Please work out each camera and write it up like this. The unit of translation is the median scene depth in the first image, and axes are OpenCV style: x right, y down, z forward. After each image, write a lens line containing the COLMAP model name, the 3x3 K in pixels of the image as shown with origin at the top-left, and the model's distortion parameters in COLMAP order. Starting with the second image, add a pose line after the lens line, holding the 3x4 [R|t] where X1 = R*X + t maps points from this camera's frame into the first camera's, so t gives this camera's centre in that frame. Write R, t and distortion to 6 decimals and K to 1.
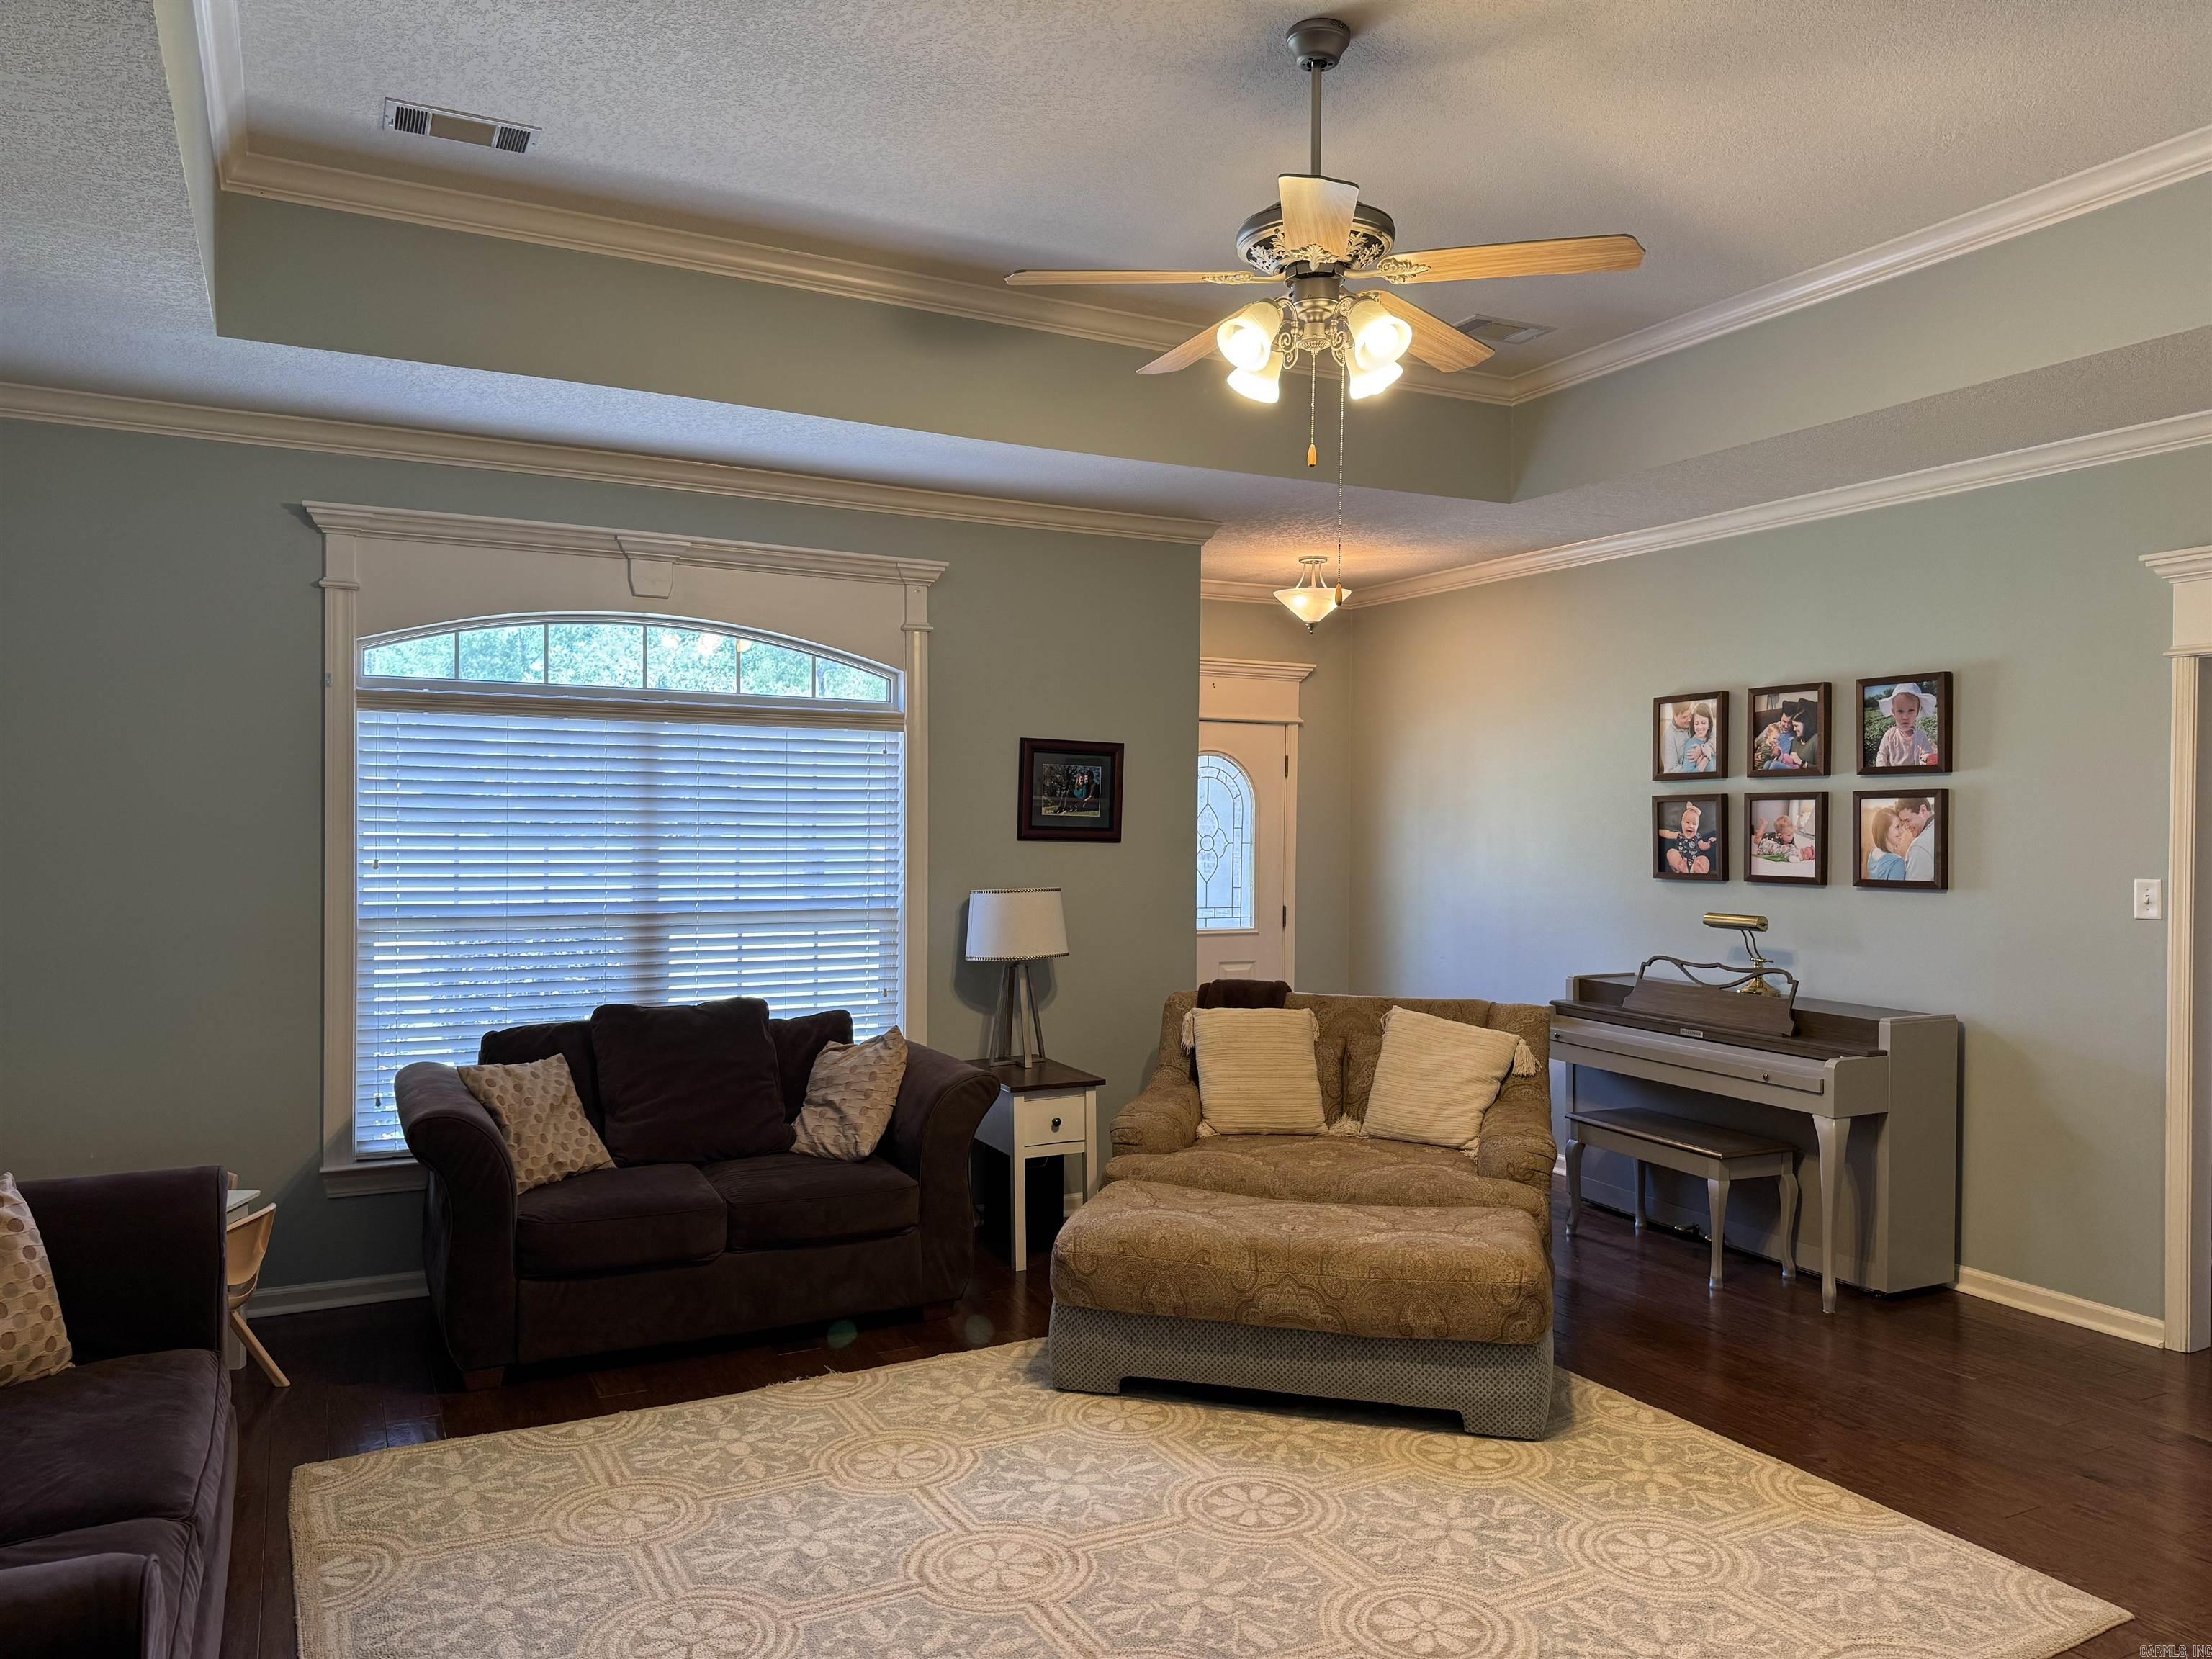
lens RADIAL K [[1546.9, 0, 1105.9], [0, 1546.9, 836.3], [0, 0, 1]] dist [0.139037, -0.222587]
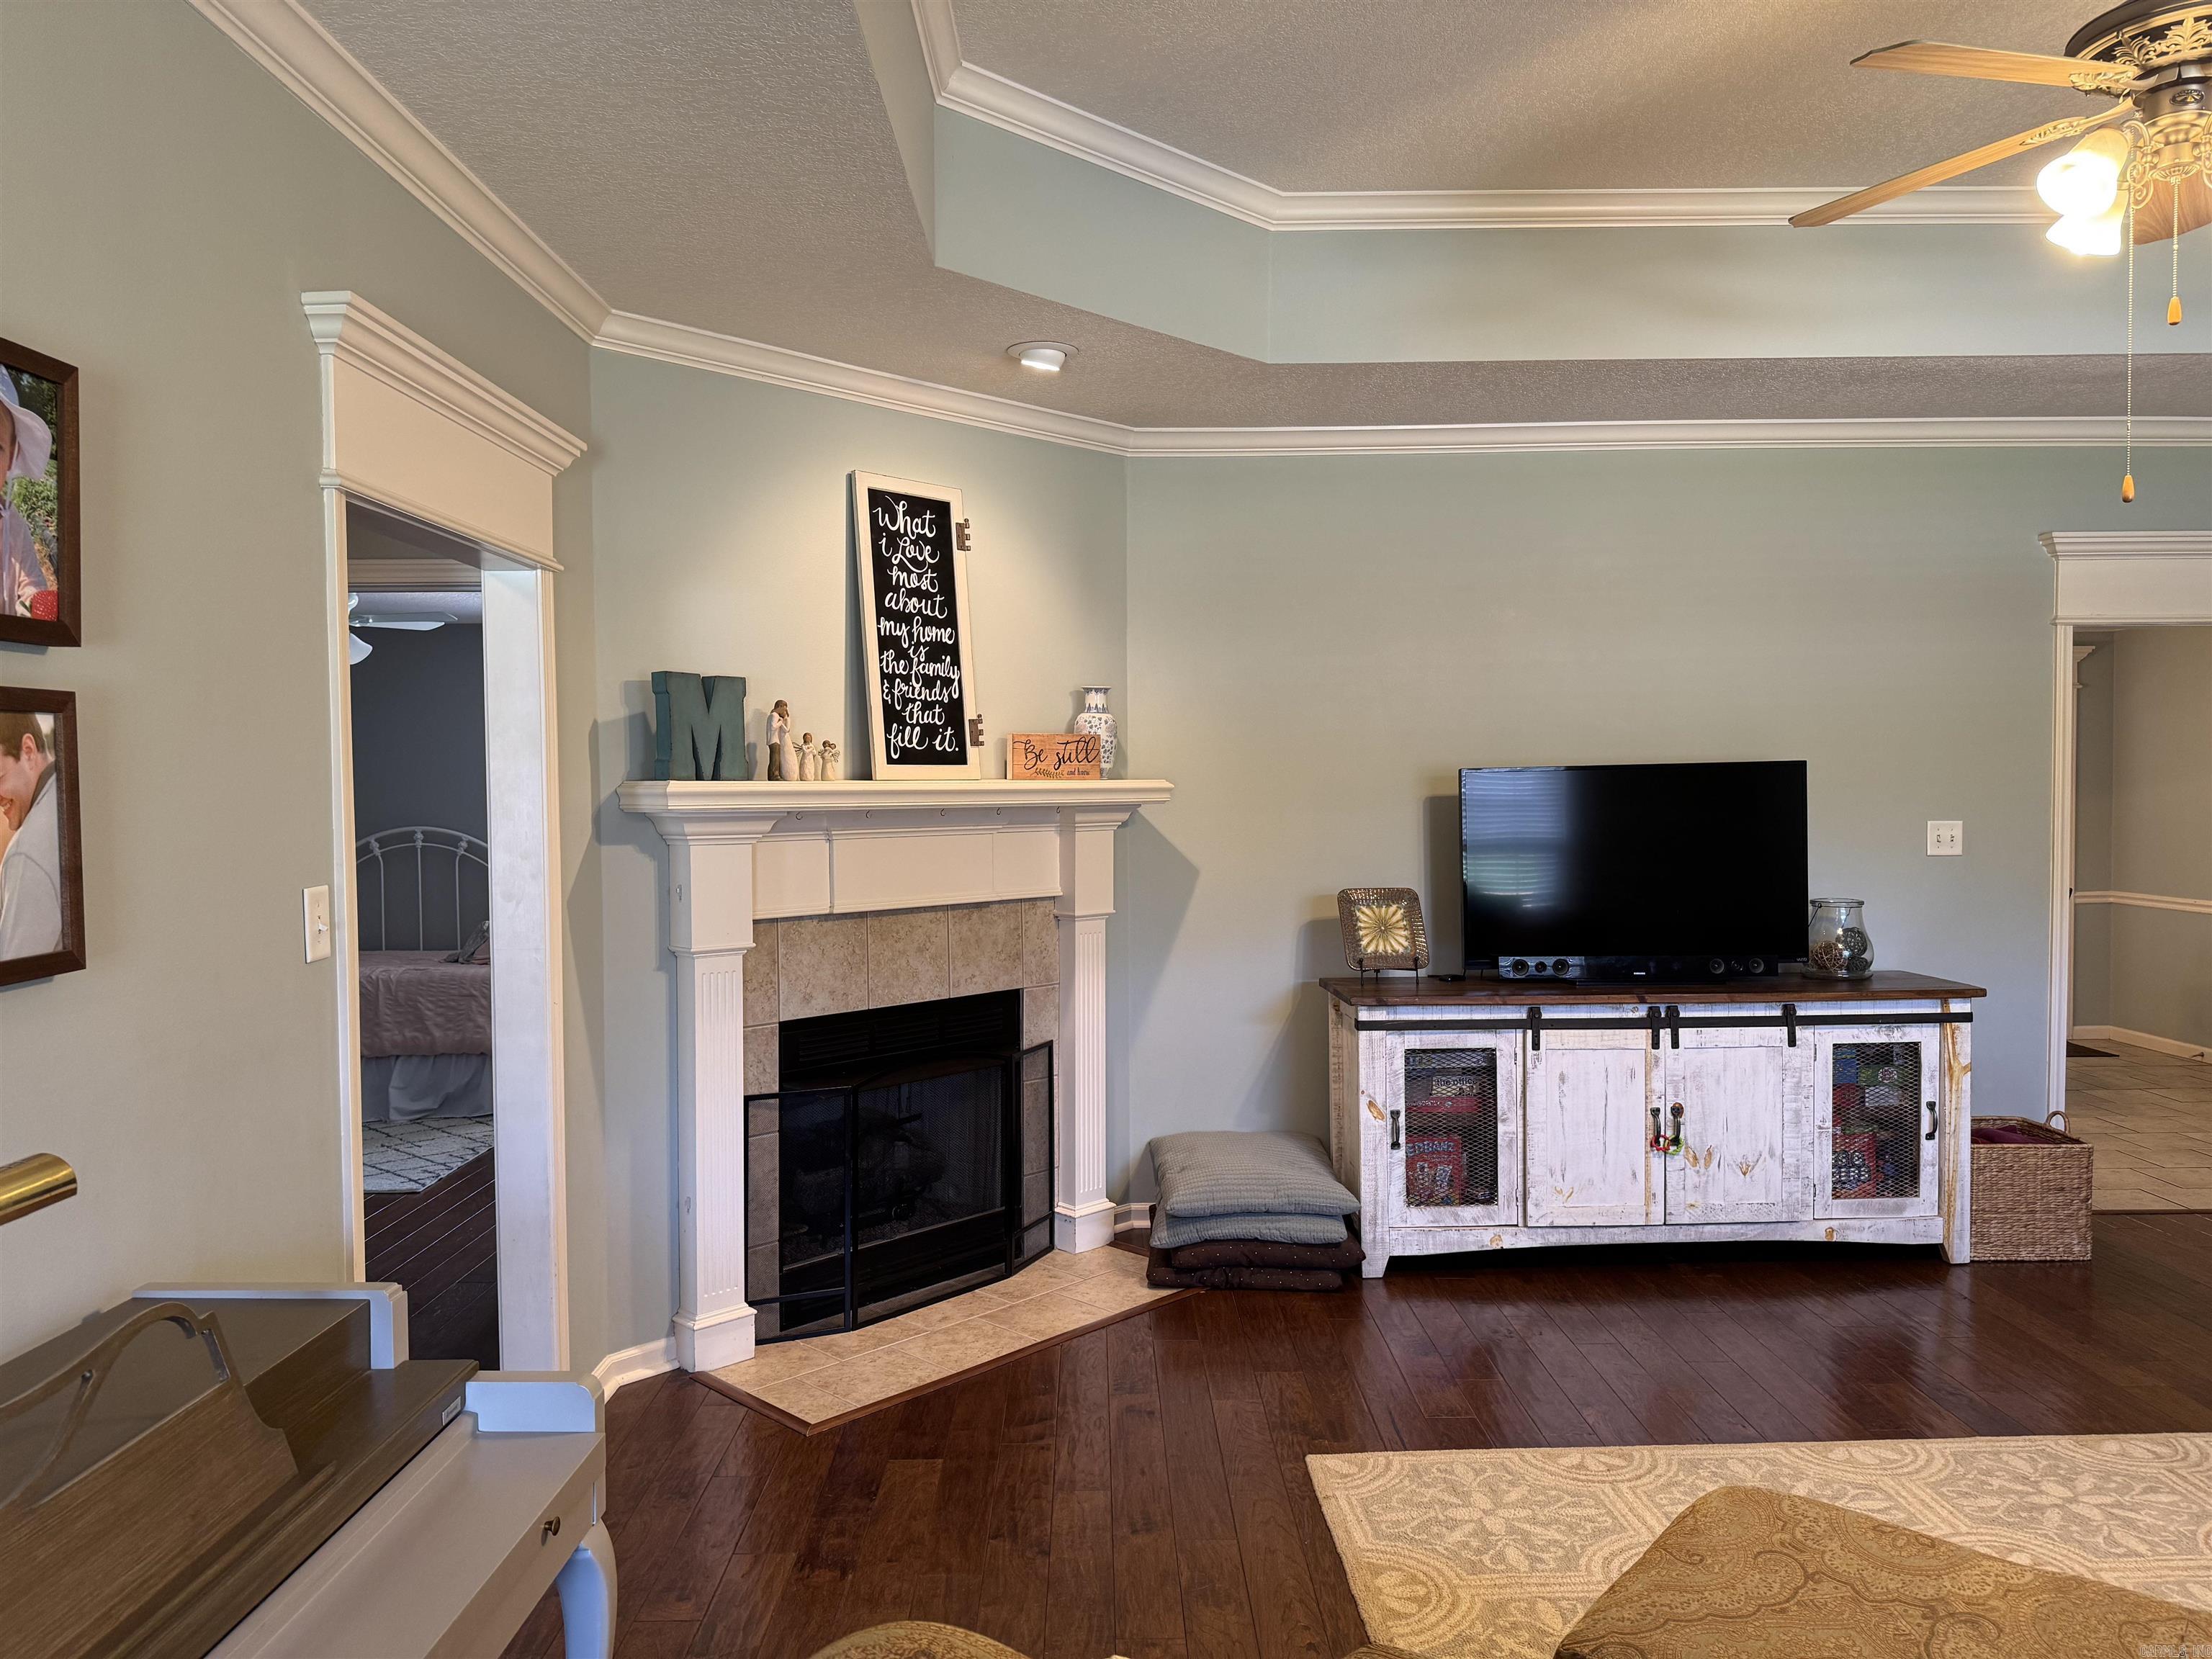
lens RADIAL K [[1536.6, 0, 1099.3], [0, 1536.6, 832.7], [0, 0, 1]] dist [0.132307, -0.141881]
pose [[-0.890055, -0.015142, 0.455602, 0.150759], [0.005224, 0.999044, 0.043408, -0.012001], [-0.455823, 0.041015, -0.889125, 1.181591]]
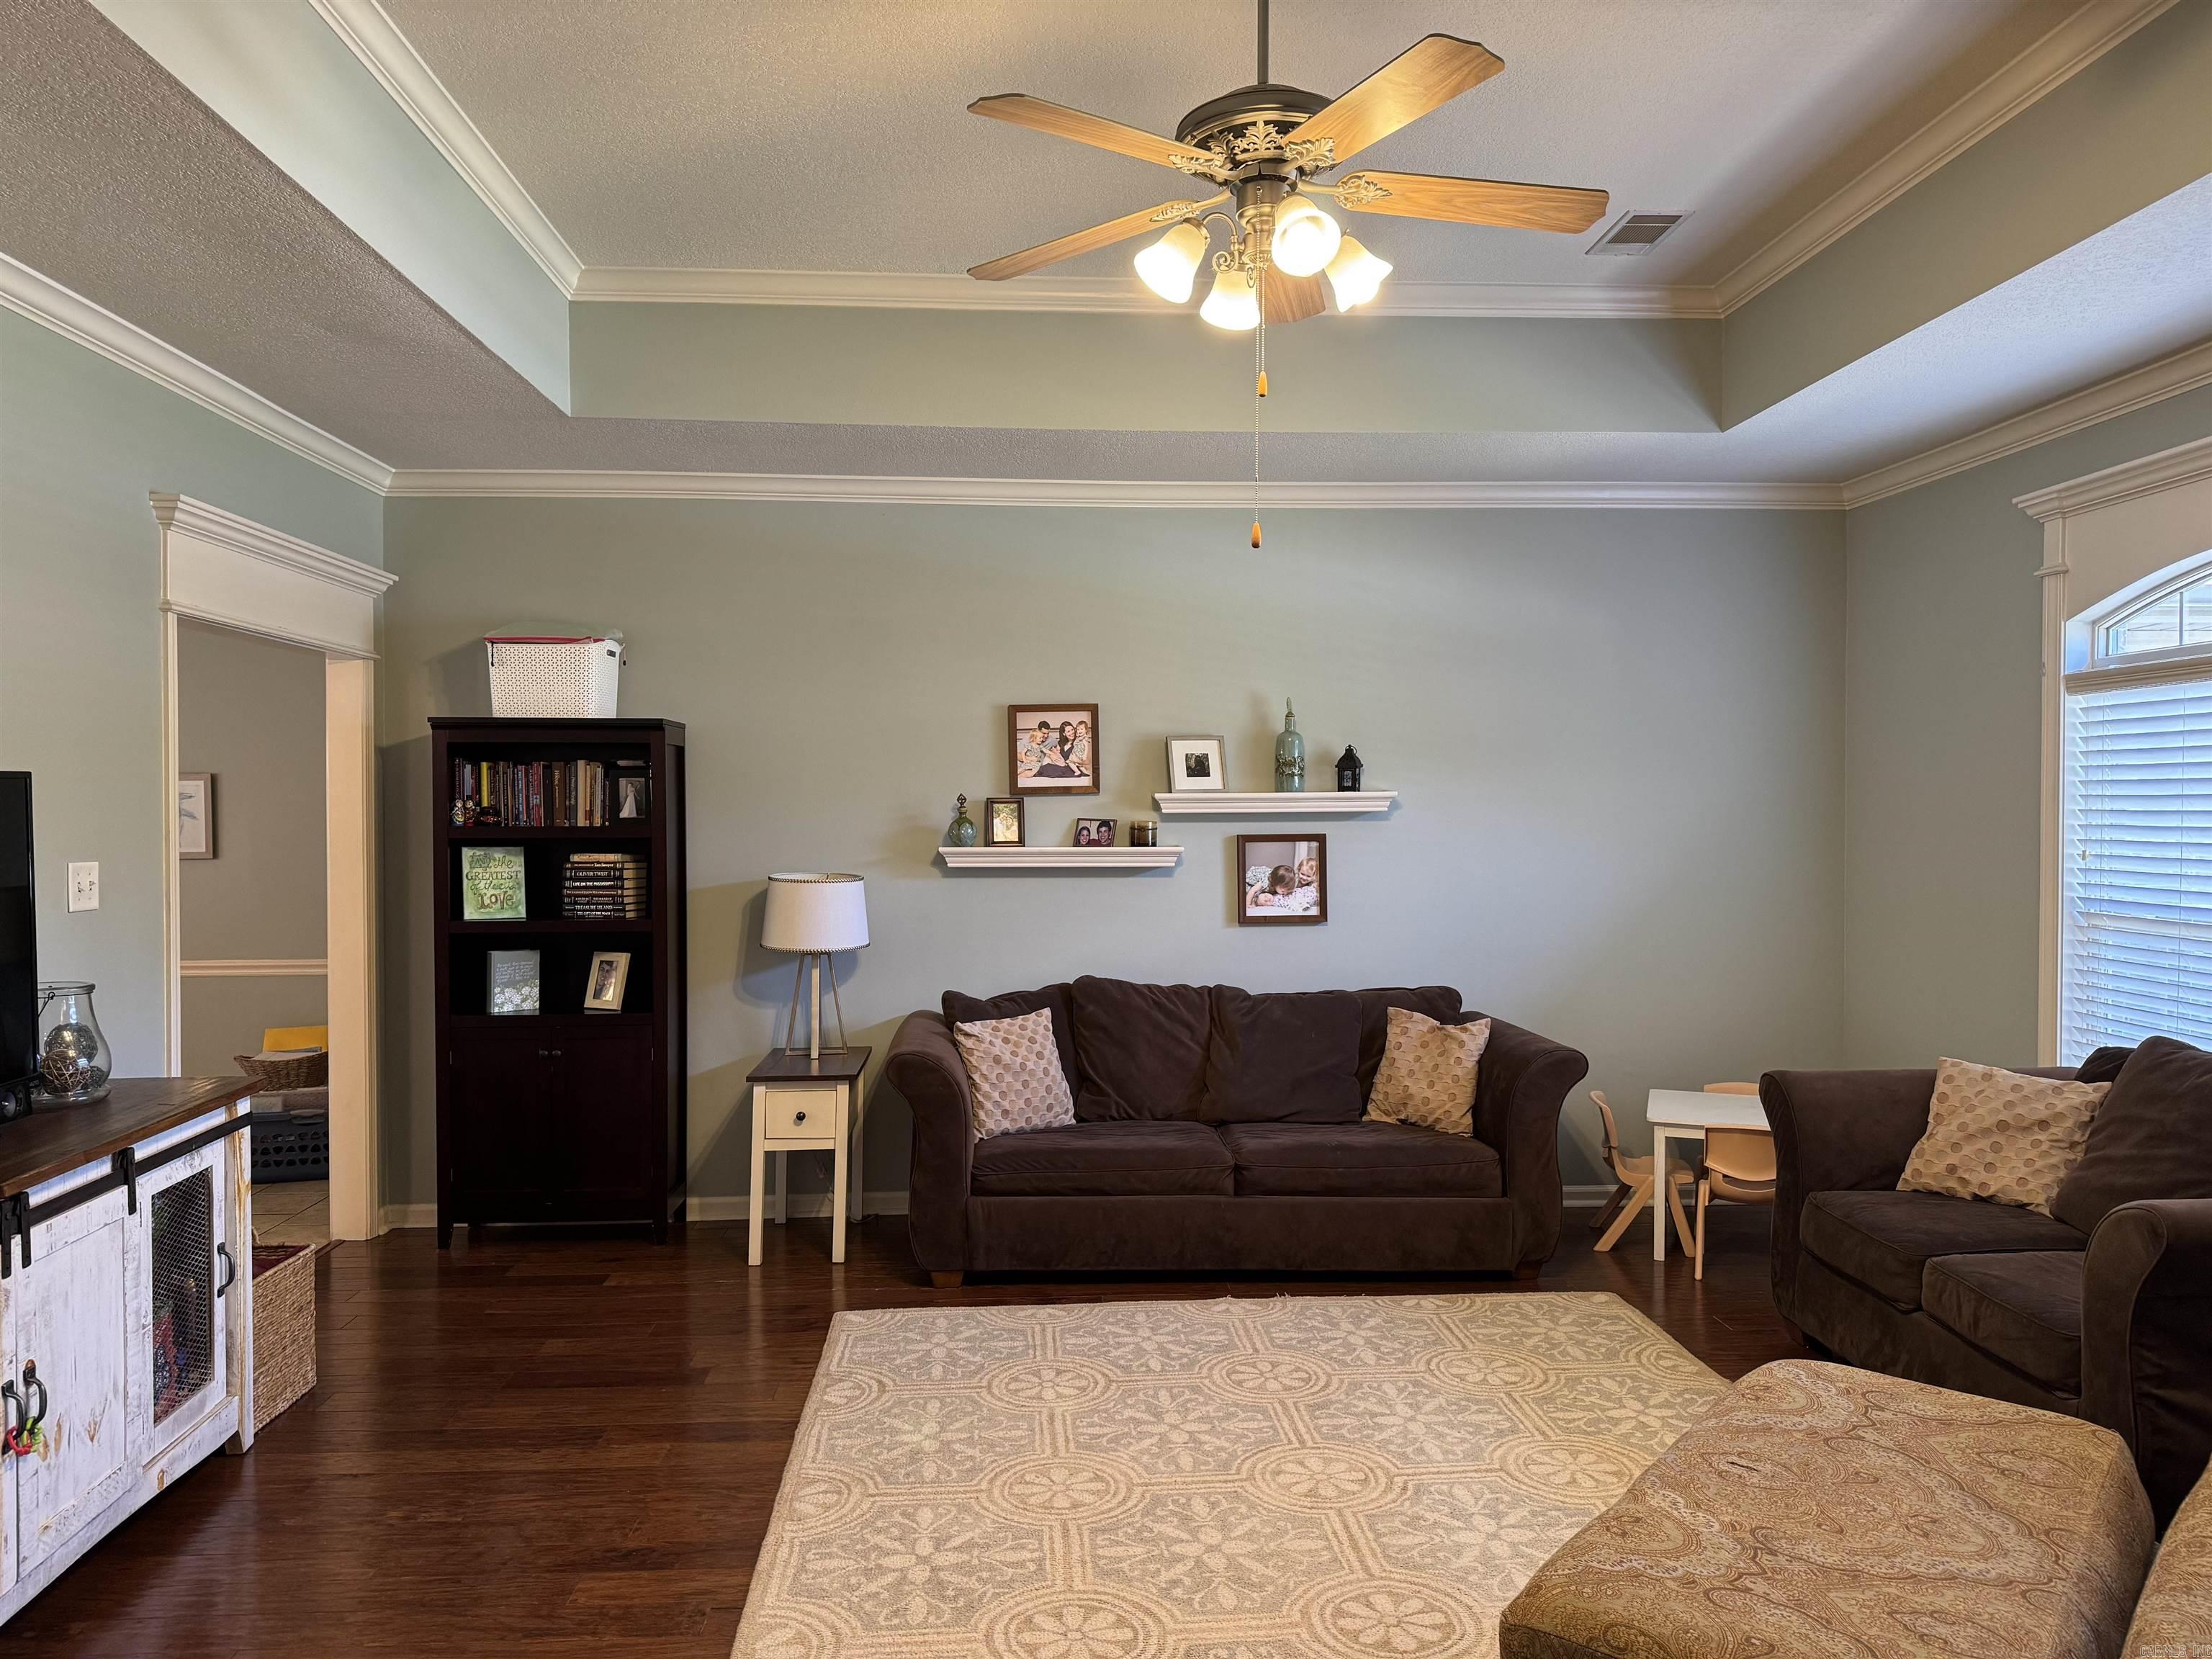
lens RADIAL K [[1558.0, 0, 1112.3], [0, 1558.0, 822.9], [0, 0, 1]] dist [0.071968, -0.093116]
pose [[-0.403929, -0.000323, -0.914790, 0.592741], [-0.009828, 0.999944, 0.003986, 0.000472], [0.914738, 0.010601, -0.403909, 0.774948]]
